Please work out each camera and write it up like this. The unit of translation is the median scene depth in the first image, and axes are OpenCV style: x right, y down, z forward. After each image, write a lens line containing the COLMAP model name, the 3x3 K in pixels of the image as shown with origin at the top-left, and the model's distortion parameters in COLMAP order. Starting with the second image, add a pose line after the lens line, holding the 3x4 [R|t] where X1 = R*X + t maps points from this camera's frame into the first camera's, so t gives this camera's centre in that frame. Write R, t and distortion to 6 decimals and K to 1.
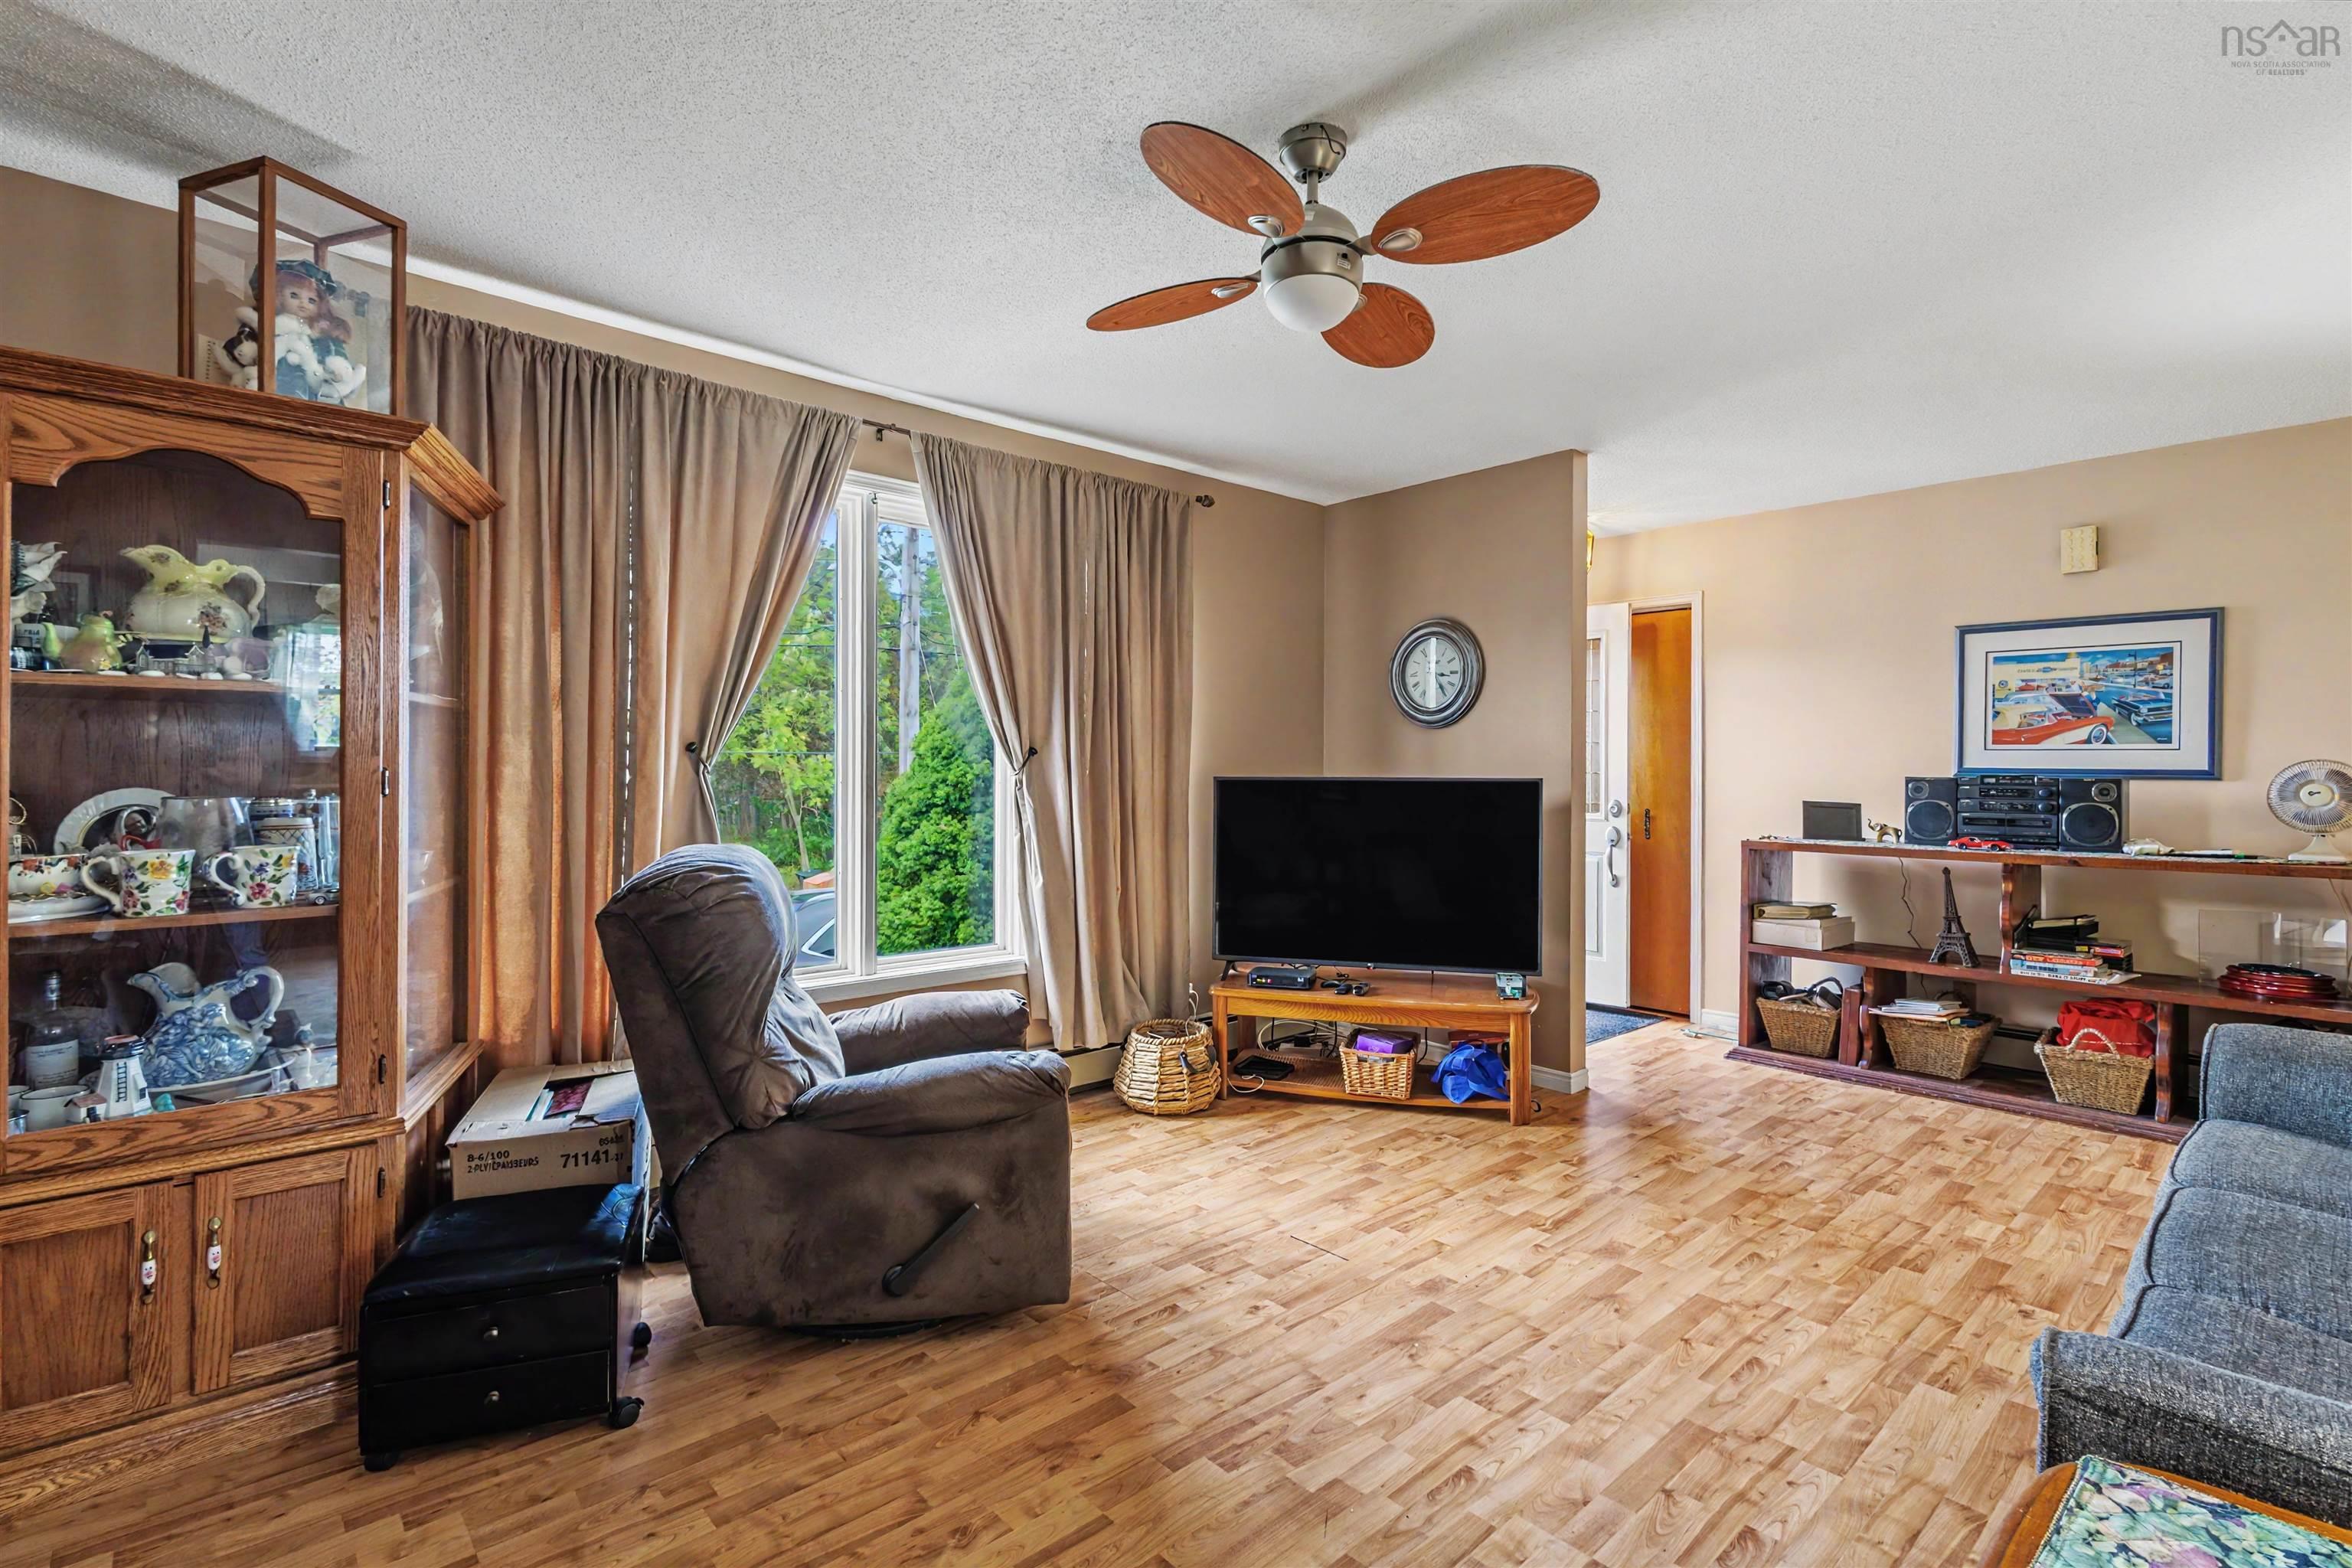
lens RADIAL K [[1103.1, 0, 1175.7], [0, 1103.1, 750.3], [0, 0, 1]] dist [0.000420, 0.000083]
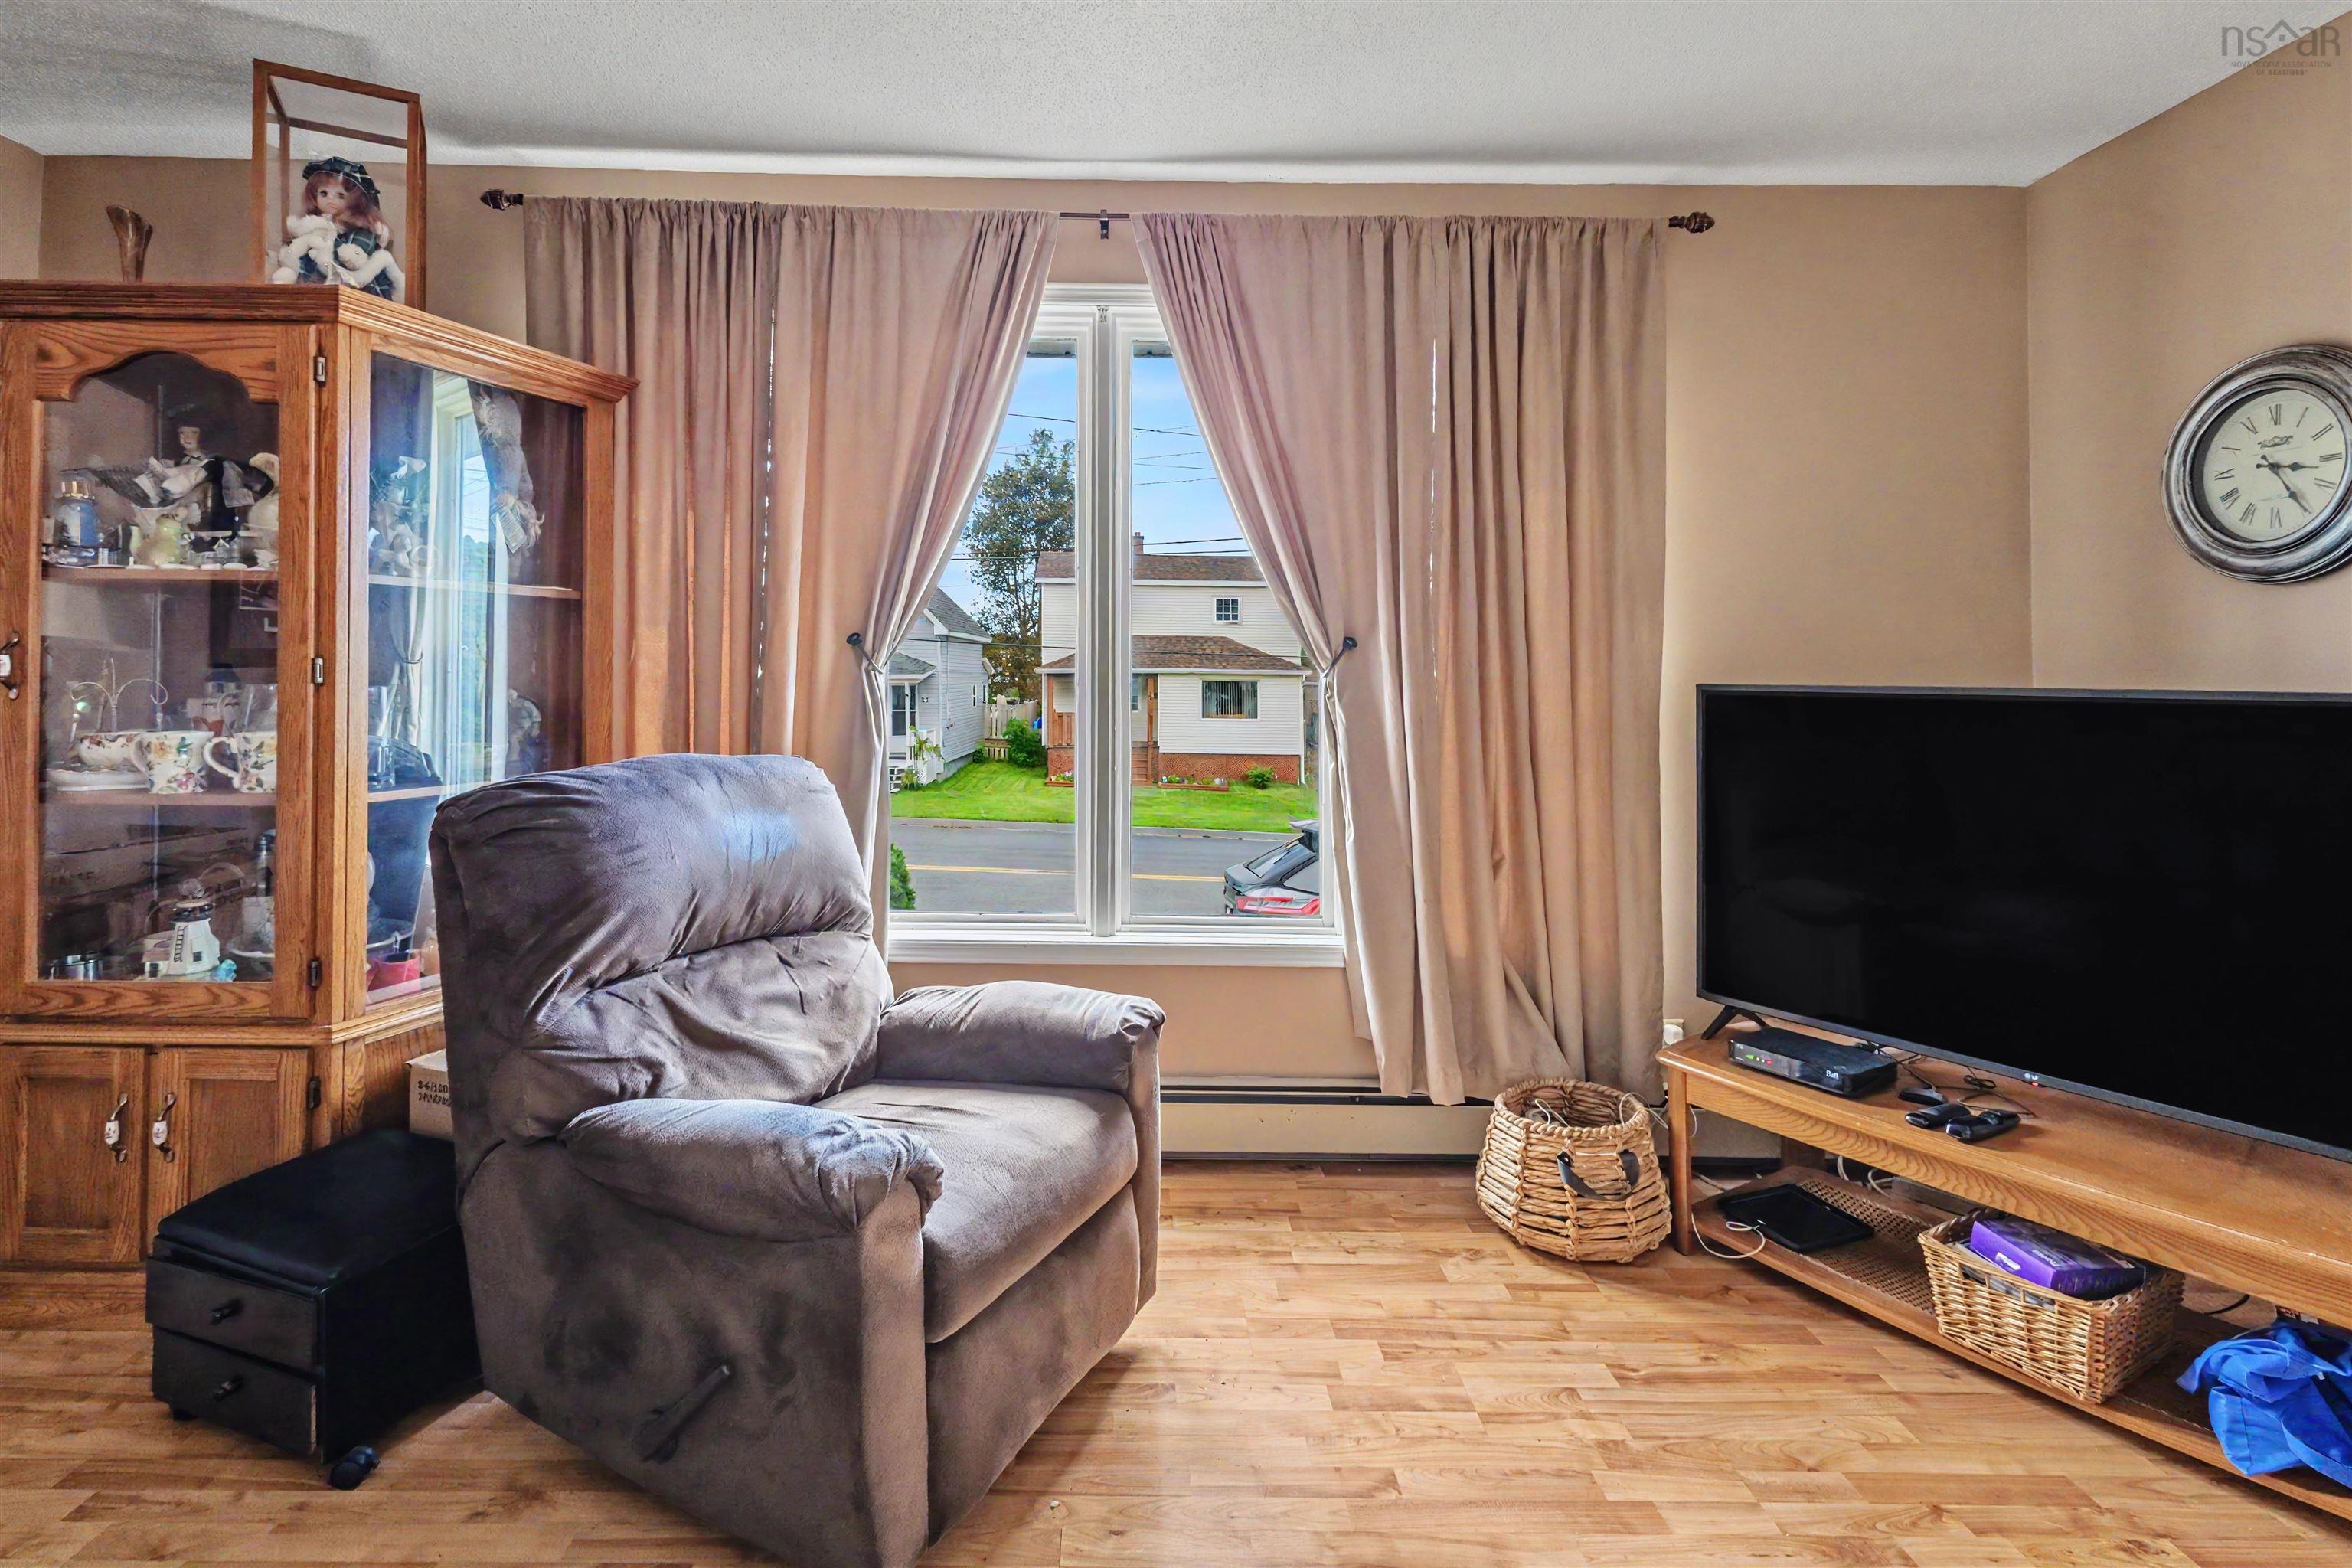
lens RADIAL K [[1086.1, 0, 1175.8], [0, 1086.1, 649.9], [0, 0, 1]] dist [0.001224, -0.000216]
pose [[0.735532, -0.013684, -0.677352, 0.272867], [0.003836, 0.999864, -0.016035, 0.017252], [0.677479, 0.009196, 0.735484, 0.478201]]
